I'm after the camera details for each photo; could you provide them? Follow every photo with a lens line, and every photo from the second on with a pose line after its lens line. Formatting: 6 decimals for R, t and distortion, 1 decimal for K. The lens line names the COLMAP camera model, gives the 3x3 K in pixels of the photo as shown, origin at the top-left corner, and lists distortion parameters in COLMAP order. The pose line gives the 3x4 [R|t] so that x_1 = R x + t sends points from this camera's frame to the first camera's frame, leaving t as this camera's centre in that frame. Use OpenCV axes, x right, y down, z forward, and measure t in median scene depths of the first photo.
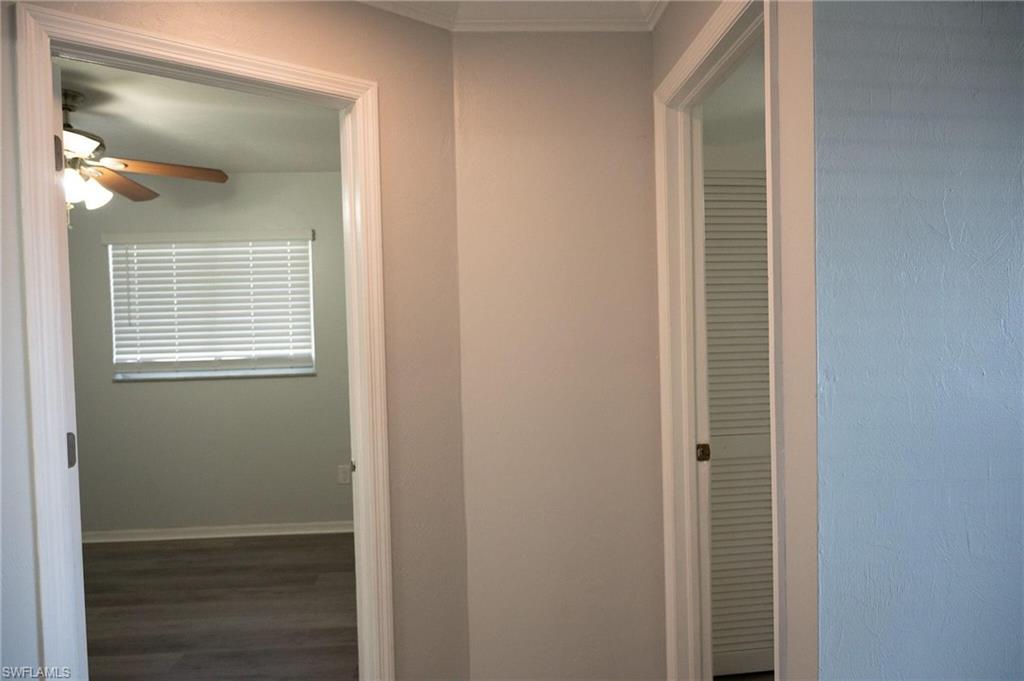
lens RADIAL K [[700.6, 0, 516.6], [0, 700.6, 341.4], [0, 0, 1]] dist [-0.002132, 0.004392]
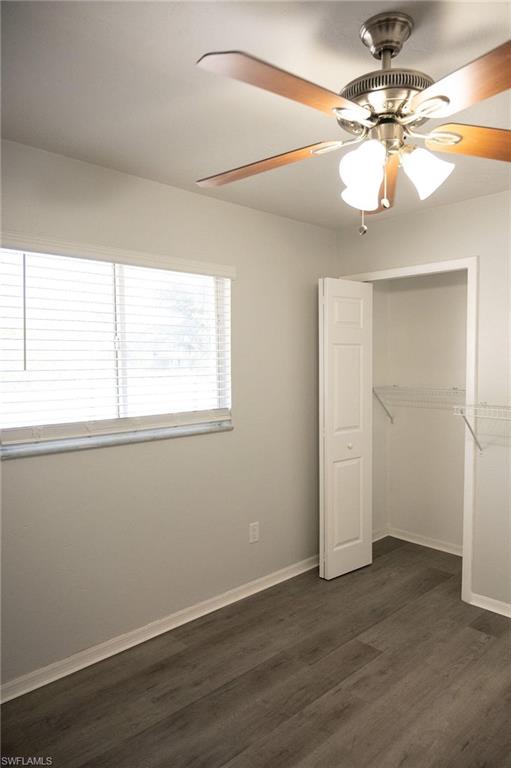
lens RADIAL K [[513.5, 0, 234.3], [0, 513.5, 386.4], [0, 0, 1]] dist [-0.001754, -0.024428]
pose [[0.760326, -0.010215, 0.649461, -0.849307], [0.005618, 0.999942, 0.009152, -0.015238], [-0.649517, -0.003310, 0.760340, 0.586129]]
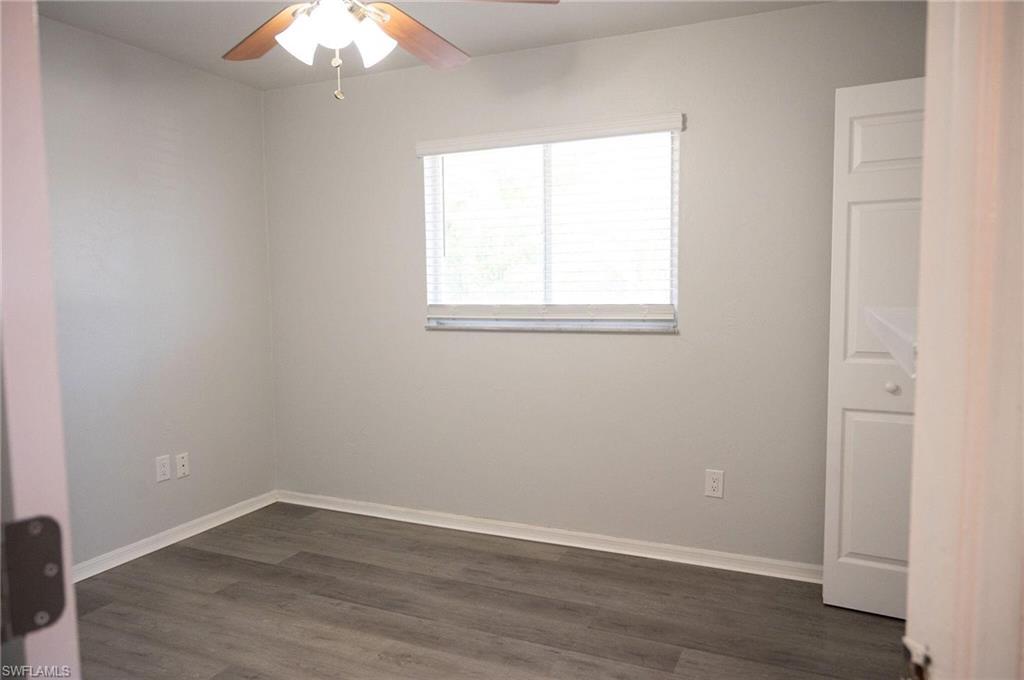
lens RADIAL K [[700.6, 0, 516.6], [0, 700.6, 340.9], [0, 0, 1]] dist [-0.002132, 0.004392]
pose [[0.894221, 0.054498, -0.444296, -0.148454], [-0.024988, 0.997091, 0.072012, 0.013019], [0.446928, -0.053292, 0.892981, 0.385898]]
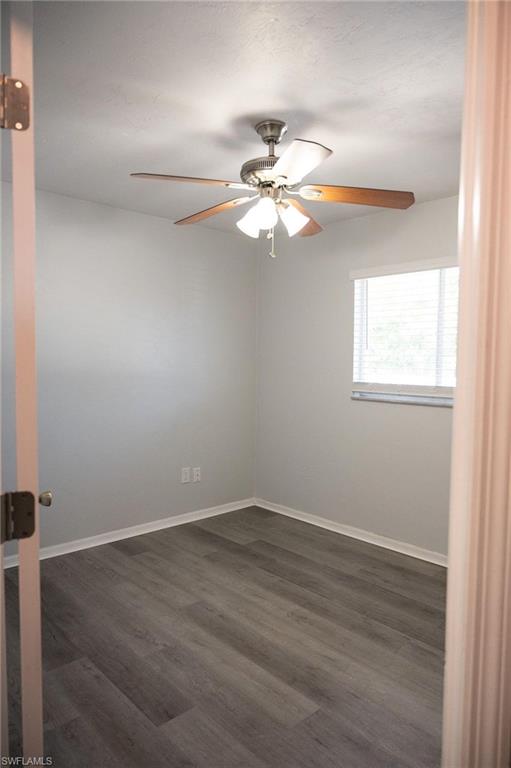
lens RADIAL K [[516.4, 0, 261.8], [0, 516.4, 385.8], [0, 0, 1]] dist [-0.000542, 0.000642]
pose [[0.652844, 0.079041, -0.753357, -0.037019], [-0.048745, 0.996863, 0.062348, -0.011504], [0.755922, -0.003981, 0.654649, 0.387787]]
